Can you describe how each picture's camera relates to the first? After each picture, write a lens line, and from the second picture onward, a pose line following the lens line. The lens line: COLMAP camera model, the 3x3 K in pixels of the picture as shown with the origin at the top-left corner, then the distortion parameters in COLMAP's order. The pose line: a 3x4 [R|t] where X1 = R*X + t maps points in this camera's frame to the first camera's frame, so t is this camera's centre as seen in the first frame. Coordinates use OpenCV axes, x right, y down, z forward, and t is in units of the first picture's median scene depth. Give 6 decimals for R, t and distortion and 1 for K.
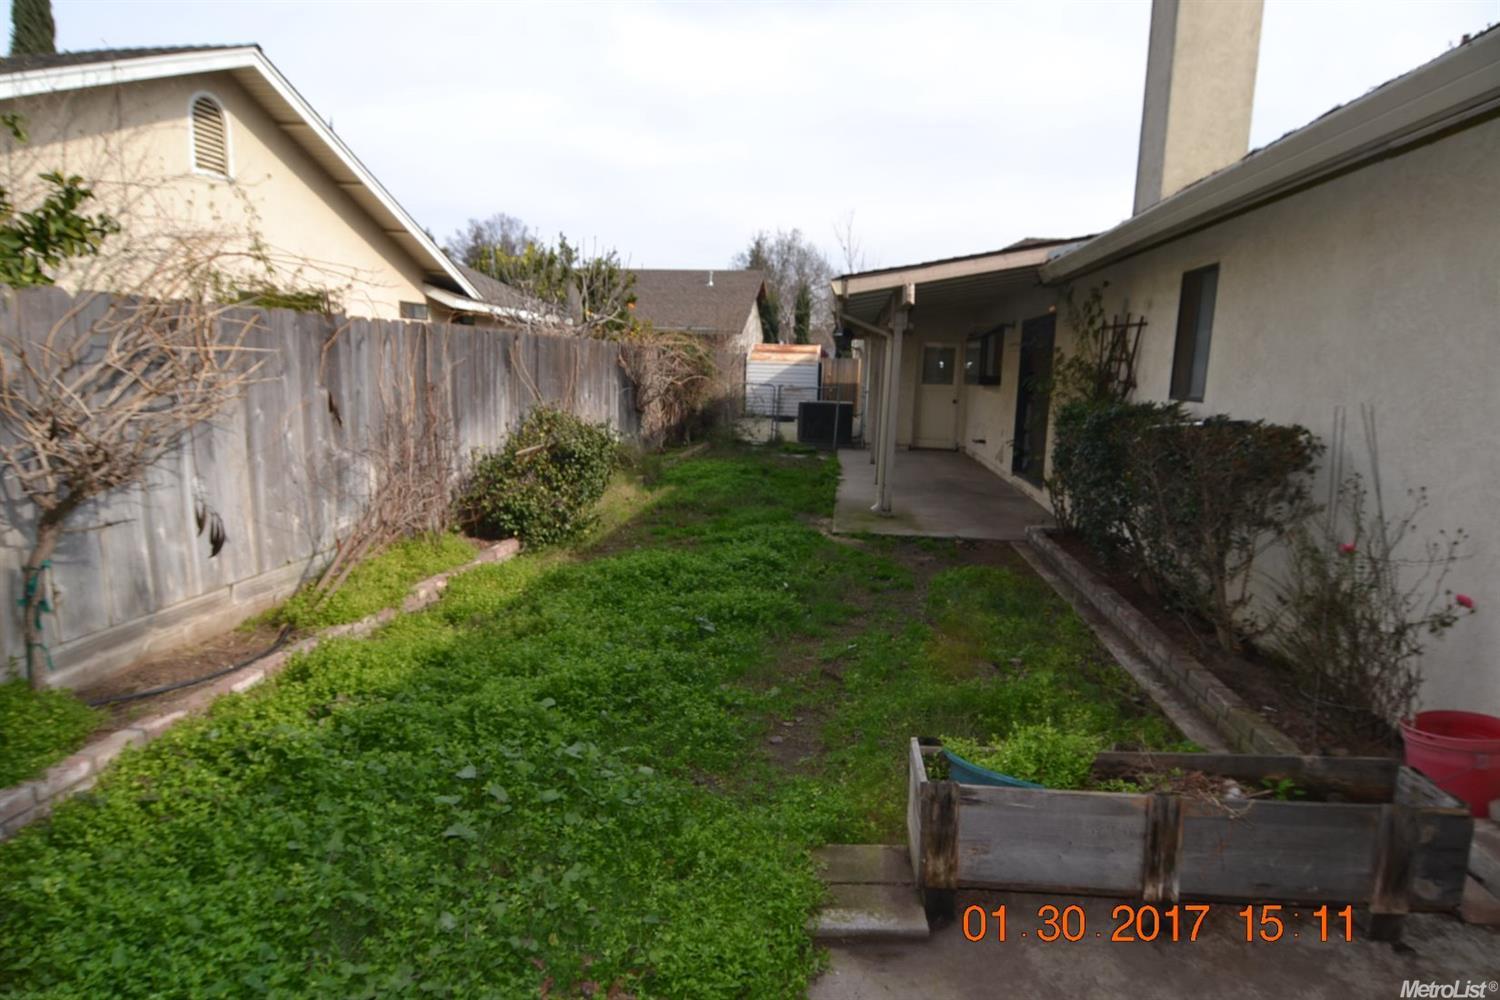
lens RADIAL K [[800.0, 0, 752.1], [0, 800.0, 502.4], [0, 0, 1]] dist [-0.014873, -0.006253]
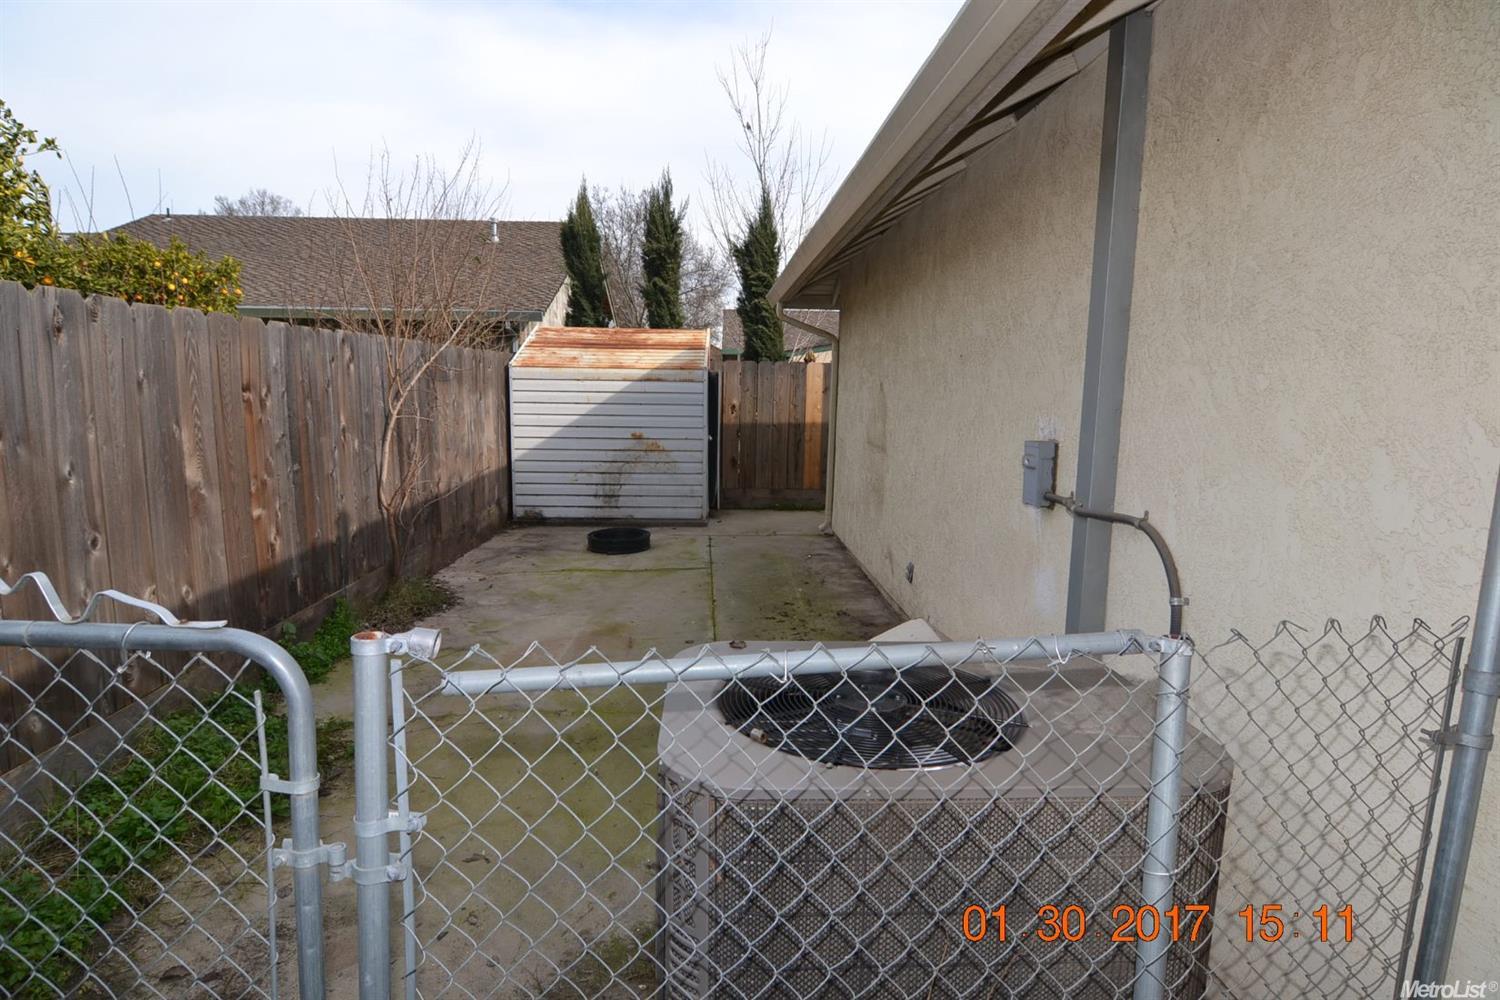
lens RADIAL K [[800.0, 0, 751.0], [0, 800.0, 499.3], [0, 0, 1]] dist [-0.014873, -0.006253]
pose [[0.985755, -0.039196, 0.163557, 0.036868], [0.043197, 0.998846, -0.020977, -0.102783], [-0.162546, 0.027743, 0.986311, 0.604888]]
